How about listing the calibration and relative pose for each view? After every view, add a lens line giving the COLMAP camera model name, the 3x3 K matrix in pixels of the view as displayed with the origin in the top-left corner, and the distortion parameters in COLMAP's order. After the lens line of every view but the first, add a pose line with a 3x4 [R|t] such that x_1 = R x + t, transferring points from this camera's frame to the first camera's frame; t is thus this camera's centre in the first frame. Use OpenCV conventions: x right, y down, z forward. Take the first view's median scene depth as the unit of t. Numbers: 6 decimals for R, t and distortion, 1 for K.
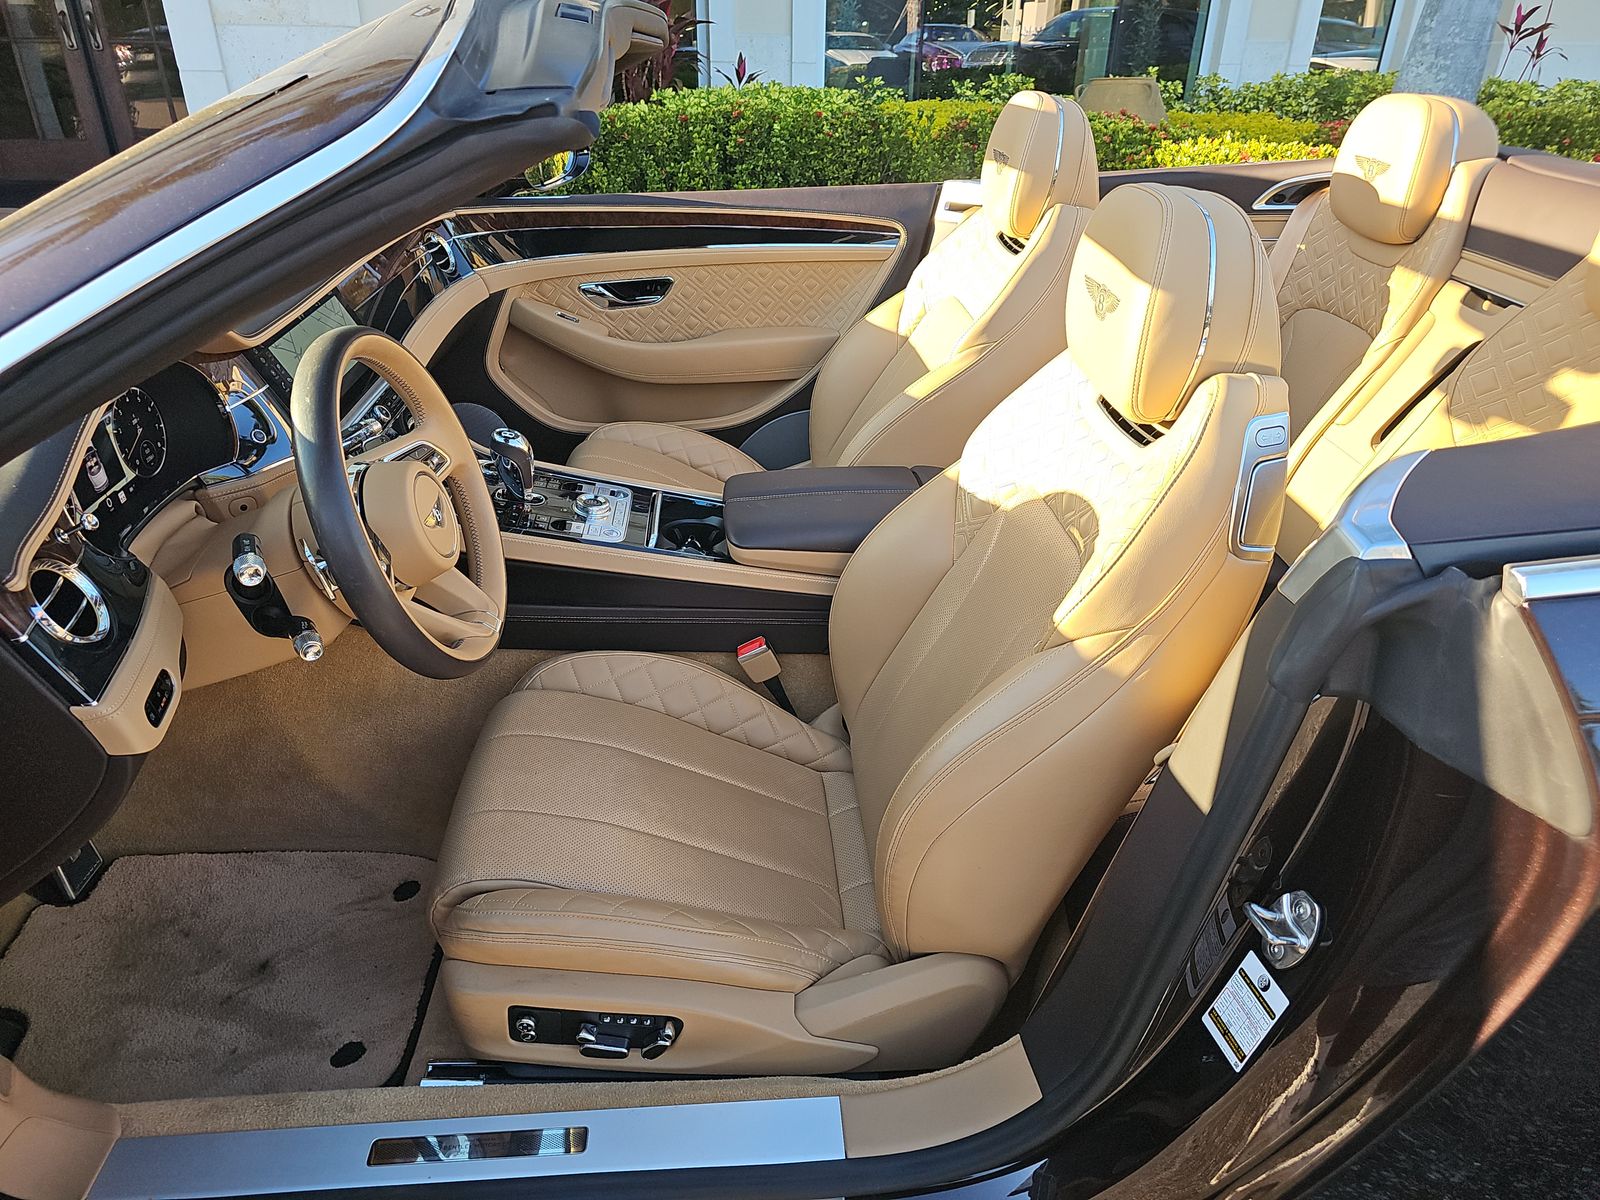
lens RADIAL K [[1067.3, 0, 791.6], [0, 1067.3, 598.0], [0, 0, 1]] dist [0.044314, -0.030178]
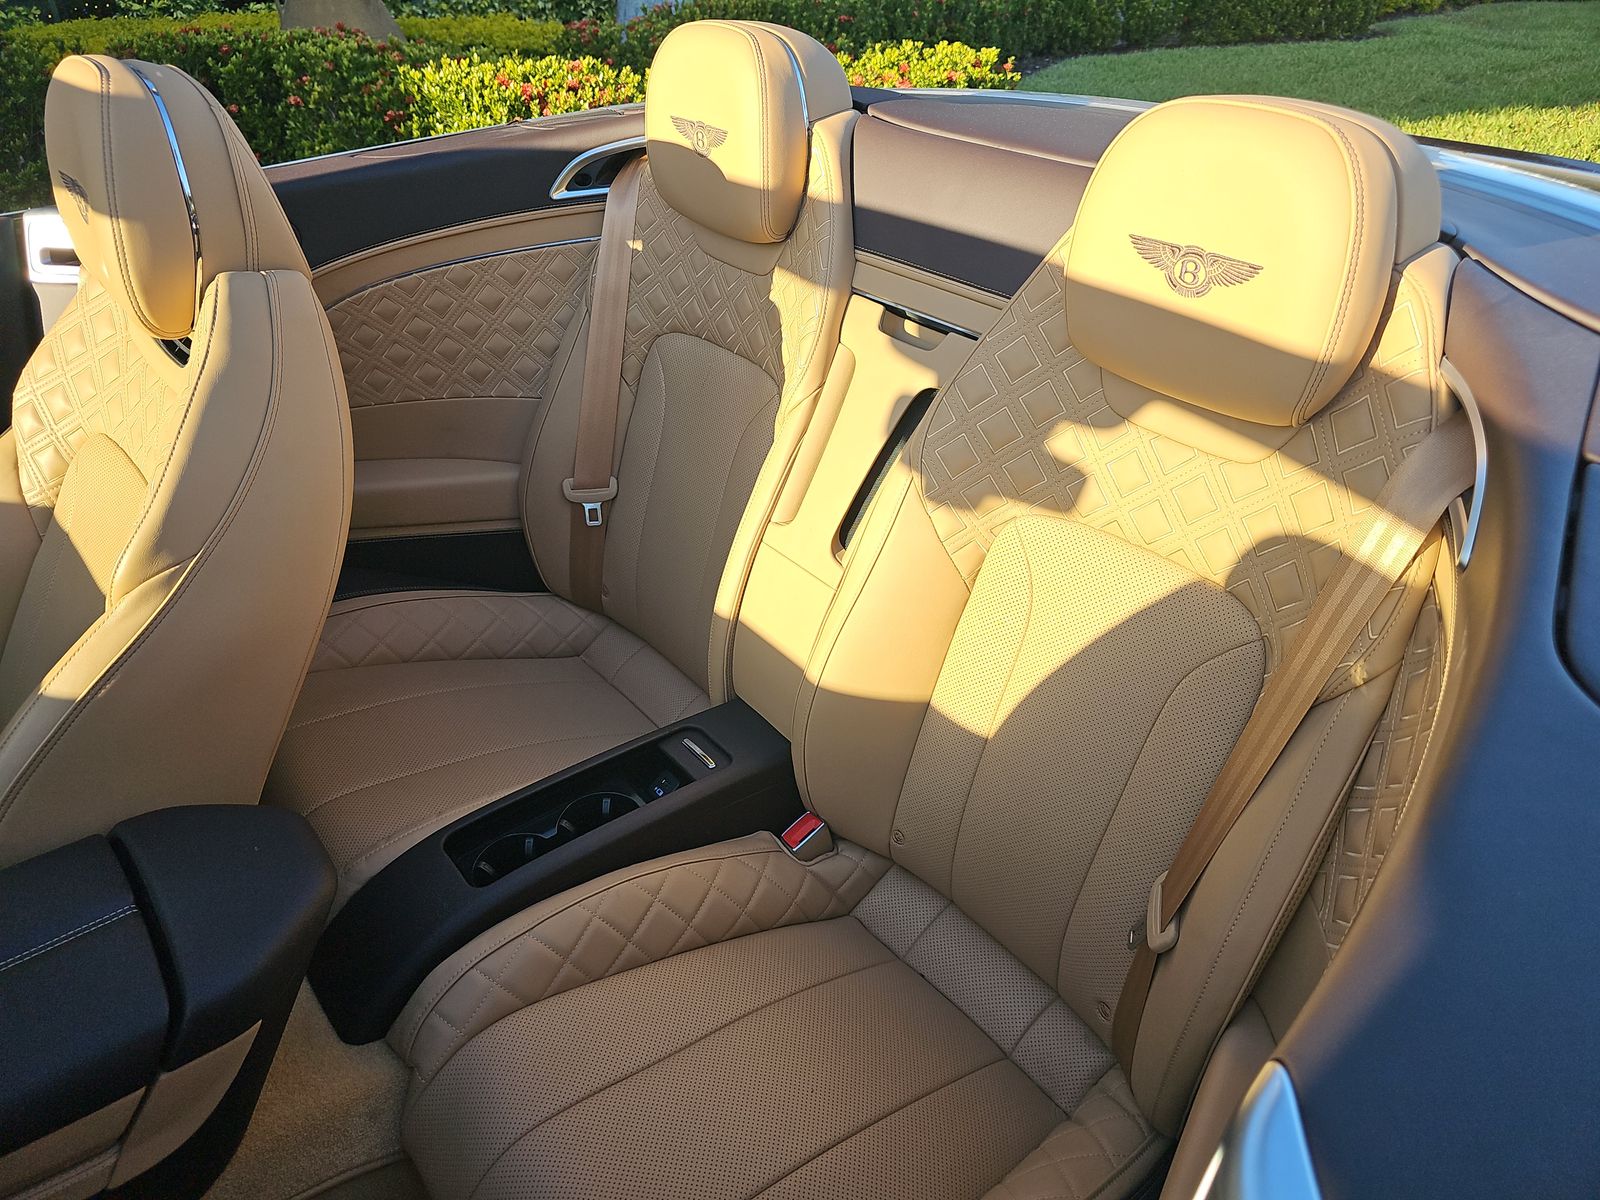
lens RADIAL K [[1067.3, 0, 791.6], [0, 1067.3, 598.0], [0, 0, 1]] dist [0.044314, -0.030178]
pose [[0.816130, -0.325823, 0.477253, 0.118817], [0.288161, 0.945342, 0.152618, -0.149694], [-0.500894, 0.012969, 0.865411, 0.278623]]
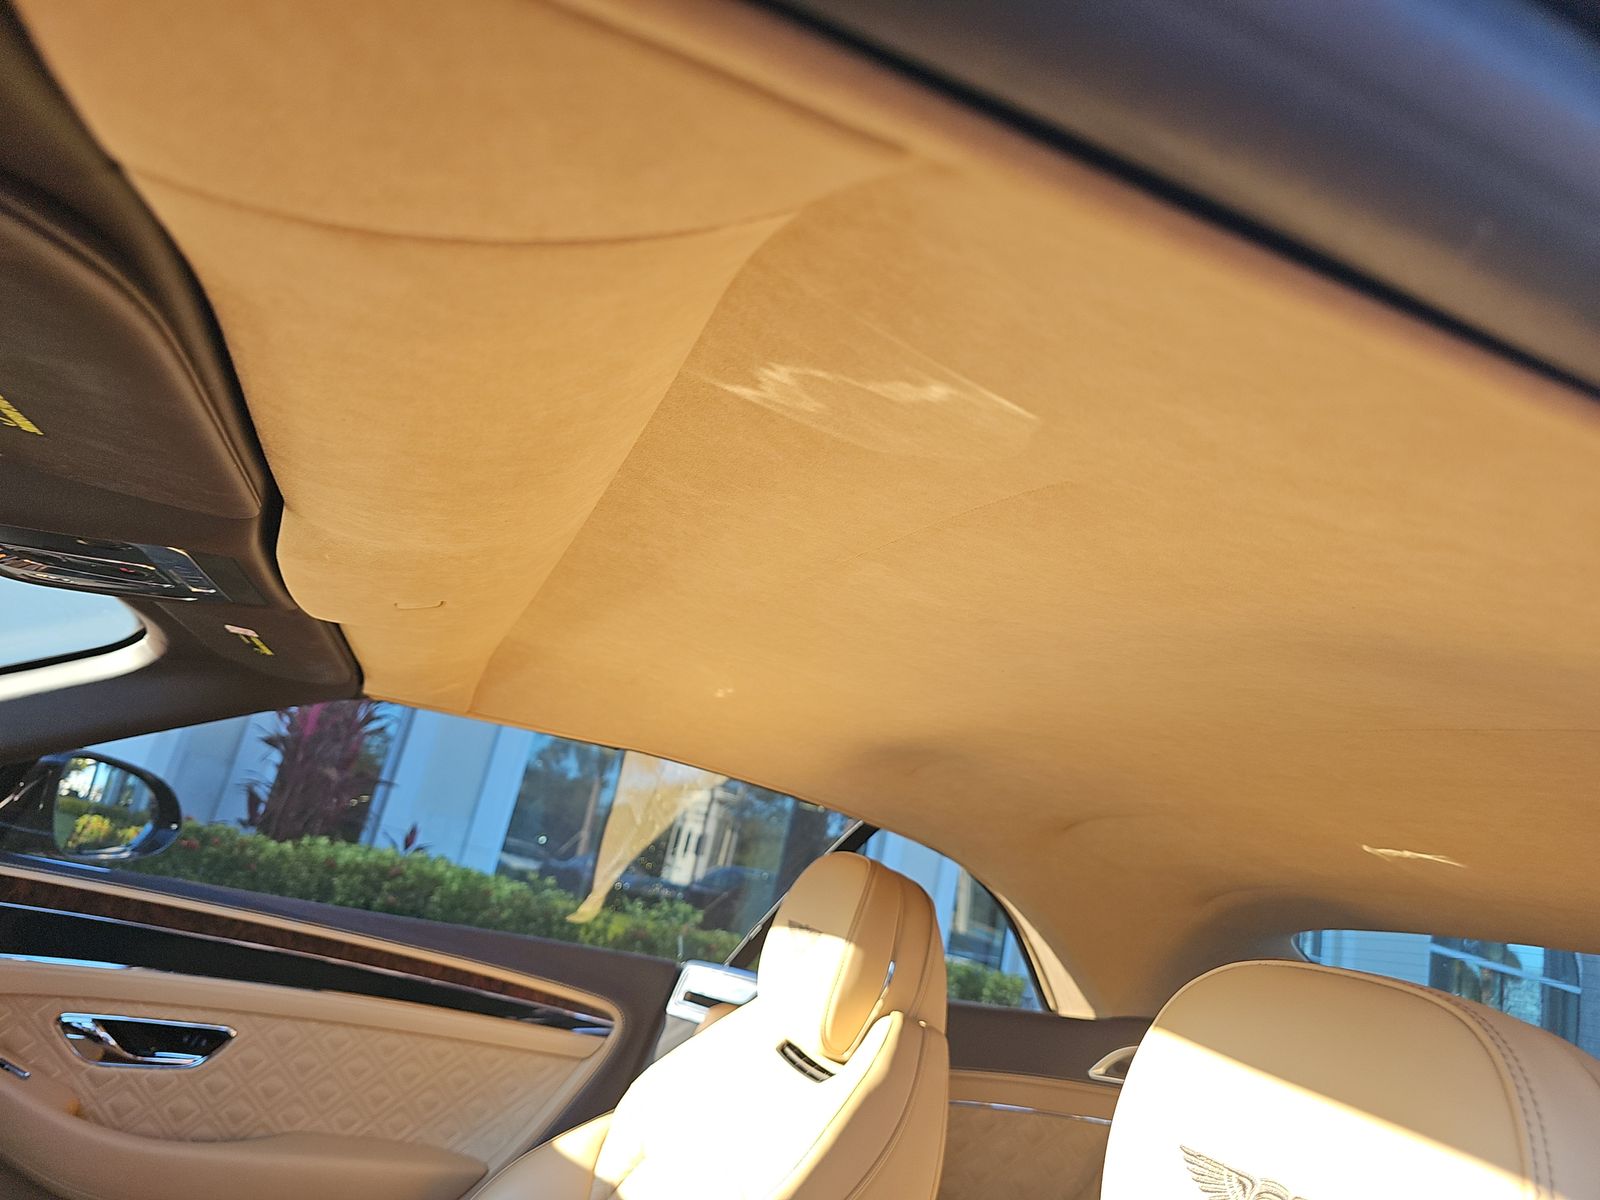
lens RADIAL K [[1067.3, 0, 791.6], [0, 1067.3, 598.0], [0, 0, 1]] dist [0.044314, -0.030178]
pose [[0.935122, 0.270593, 0.228751, -0.022218], [-0.046881, 0.734404, -0.677091, -0.073329], [-0.351212, 0.622438, 0.699443, 0.289409]]
